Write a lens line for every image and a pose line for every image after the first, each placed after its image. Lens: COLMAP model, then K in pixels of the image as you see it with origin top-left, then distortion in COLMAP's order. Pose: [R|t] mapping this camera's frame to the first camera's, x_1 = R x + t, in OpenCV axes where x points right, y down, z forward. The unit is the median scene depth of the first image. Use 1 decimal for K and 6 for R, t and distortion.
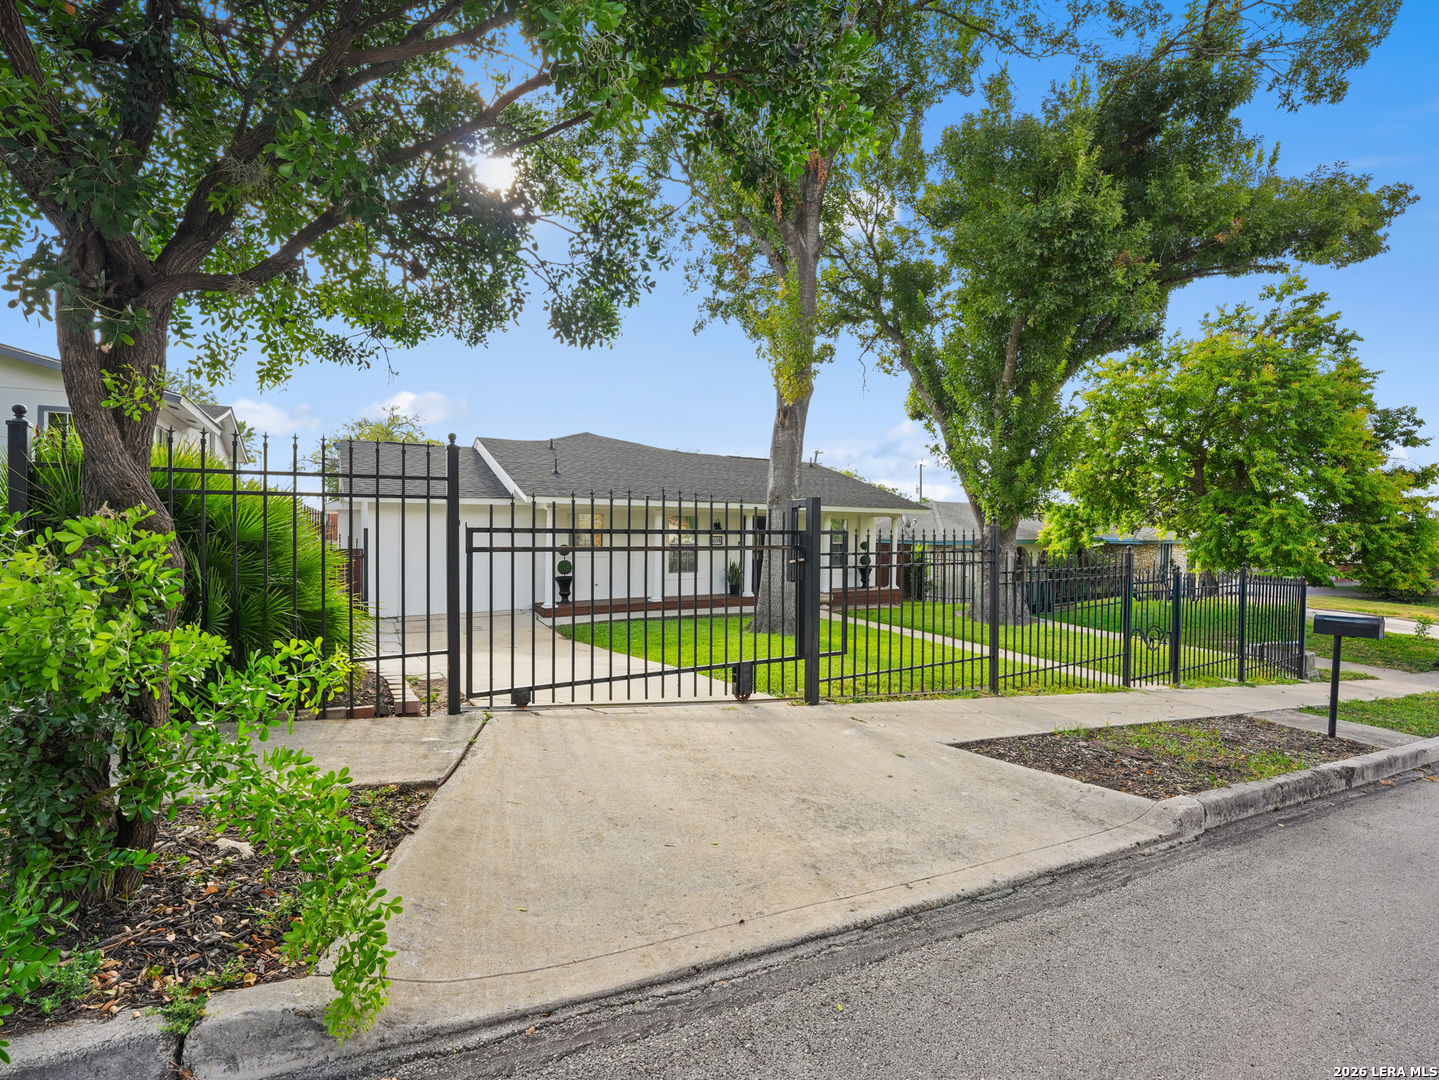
lens RADIAL K [[619.7, 0, 715.6], [0, 619.7, 548.2], [0, 0, 1]] dist [0.000383, 0.000353]
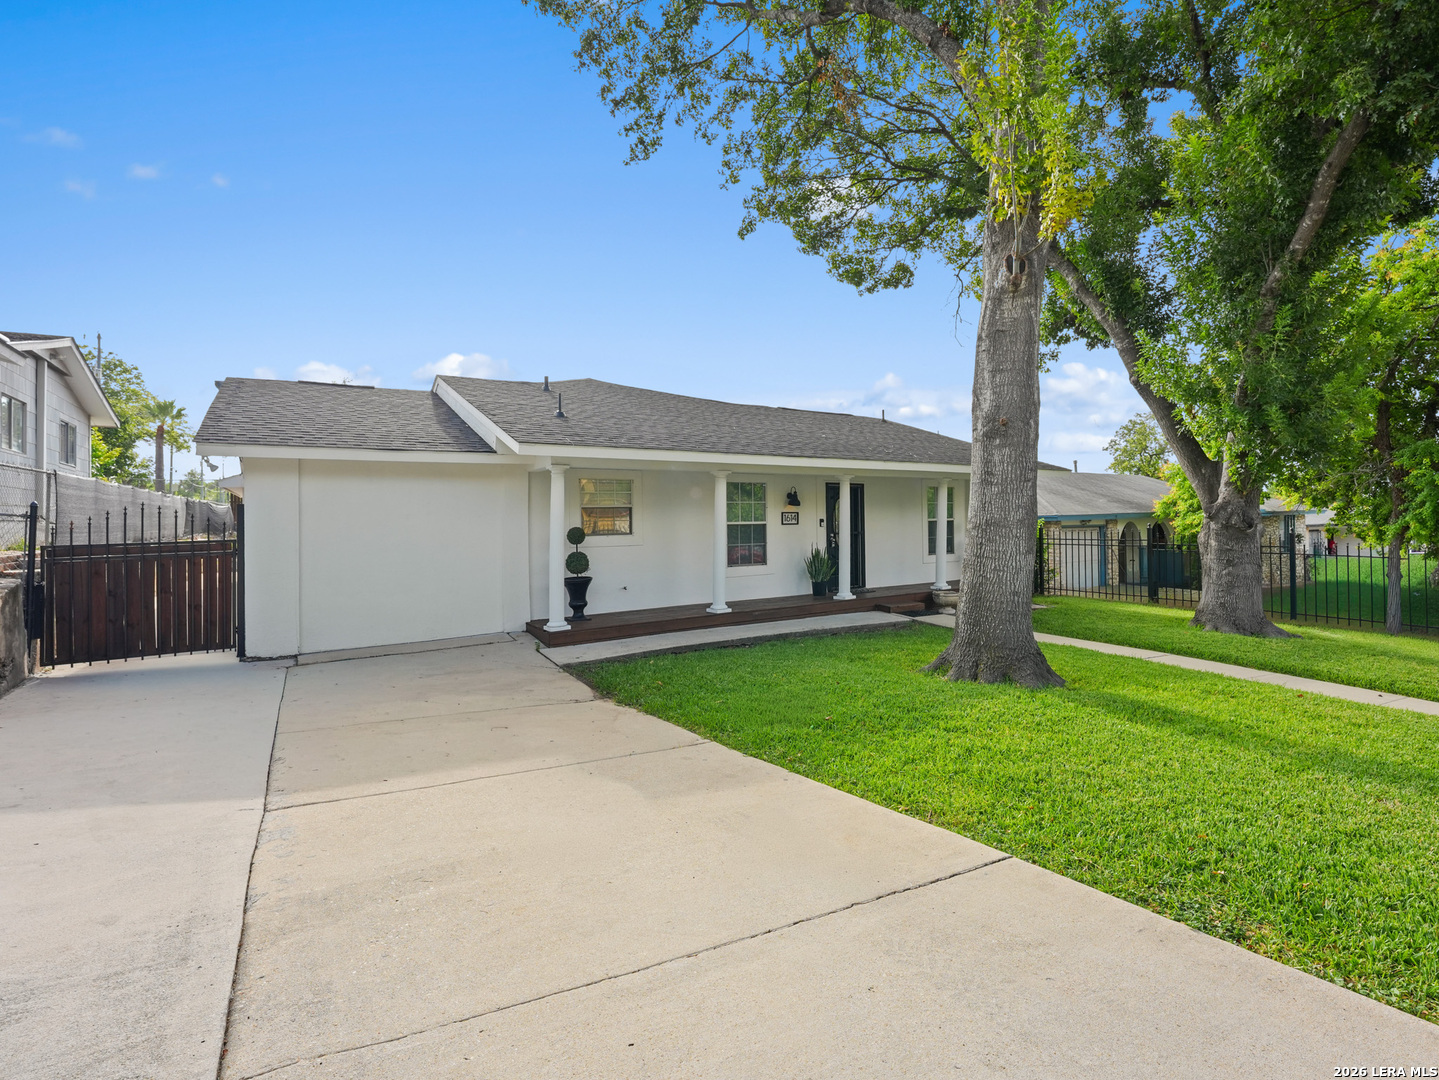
lens RADIAL K [[619.7, 0, 733.8], [0, 619.7, 529.6], [0, 0, 1]] dist [0.000383, 0.000353]
pose [[0.997910, -0.020194, 0.061388, -0.108092], [0.020681, 0.999760, -0.007295, 0.004350], [-0.061226, 0.008550, 0.998087, 0.313991]]
